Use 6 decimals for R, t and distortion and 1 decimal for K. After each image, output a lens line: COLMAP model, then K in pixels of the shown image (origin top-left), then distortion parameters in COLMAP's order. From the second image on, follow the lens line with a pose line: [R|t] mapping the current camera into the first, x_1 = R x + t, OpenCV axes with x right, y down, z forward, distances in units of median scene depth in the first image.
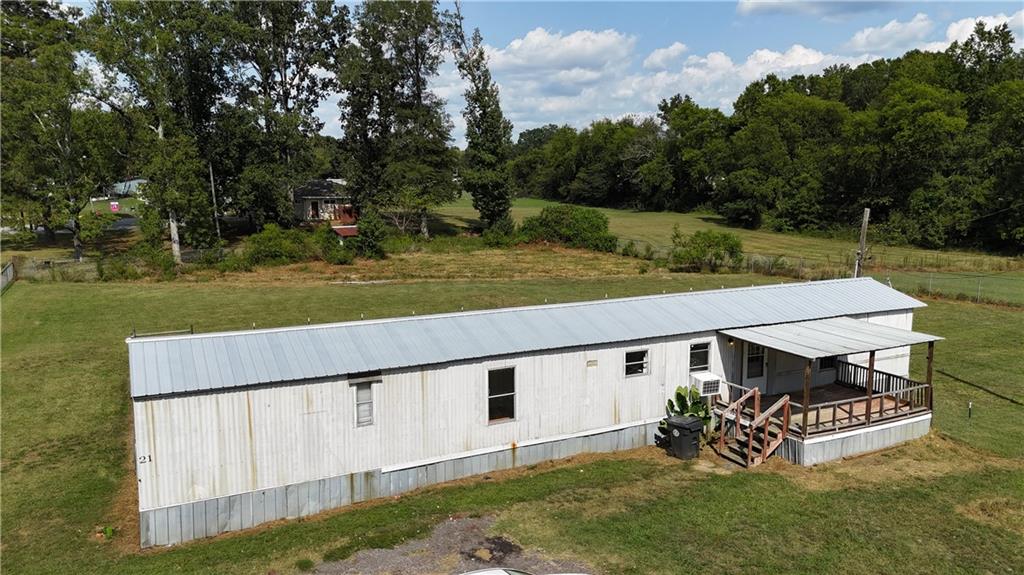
lens RADIAL K [[757.1, 0, 518.4], [0, 757.1, 280.4], [0, 0, 1]] dist [0.075163, -0.058747]
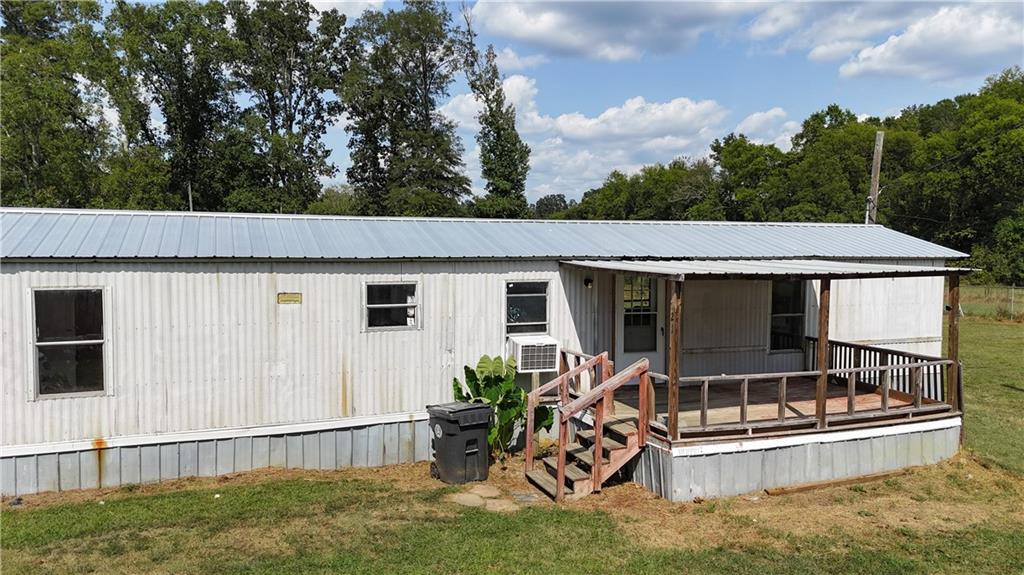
lens RADIAL K [[757.1, 0, 514.7], [0, 757.1, 286.2], [0, 0, 1]] dist [0.075163, -0.058747]
pose [[0.994697, 0.009396, -0.102417, 0.285668], [-0.017480, 0.996775, -0.078323, 0.129263], [0.101351, 0.079698, 0.991653, 0.440477]]
